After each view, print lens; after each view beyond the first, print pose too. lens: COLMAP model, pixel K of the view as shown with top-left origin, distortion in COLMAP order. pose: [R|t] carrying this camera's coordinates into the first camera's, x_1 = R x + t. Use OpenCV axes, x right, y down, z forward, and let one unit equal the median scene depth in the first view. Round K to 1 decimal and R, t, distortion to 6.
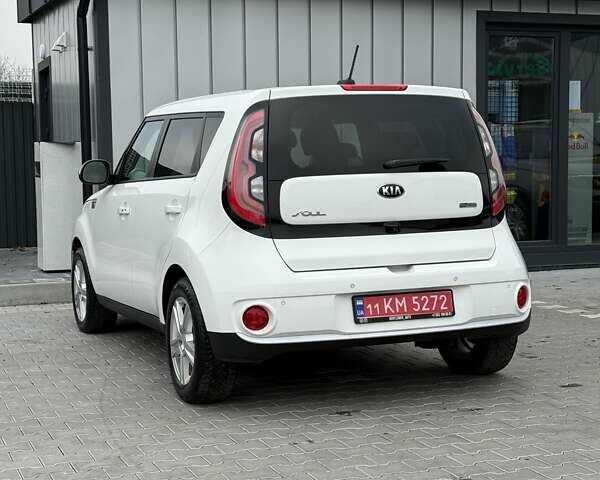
lens RADIAL K [[1210.8, 0, 297.4], [0, 1210.8, 239.7], [0, 0, 1]] dist [0.102280, 0.176478]
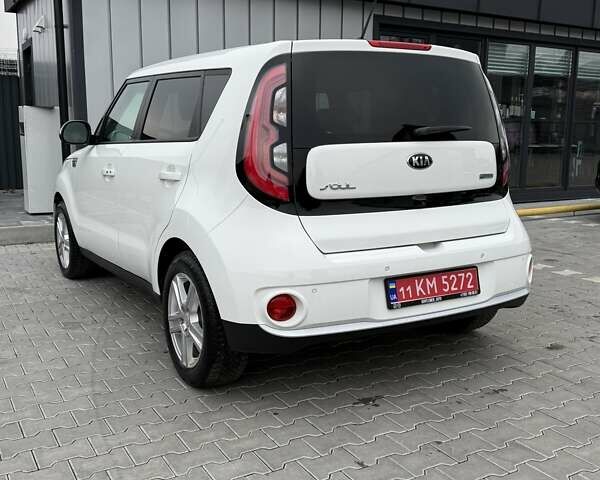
lens RADIAL K [[672.8, 0, 302.5], [0, 672.8, 241.0], [0, 0, 1]] dist [0.169238, -0.397318]
pose [[0.986113, -0.005499, 0.165984, -0.093089], [-0.010697, 0.995273, 0.096529, -0.027833], [-0.165730, -0.096964, 0.981393, 0.490938]]
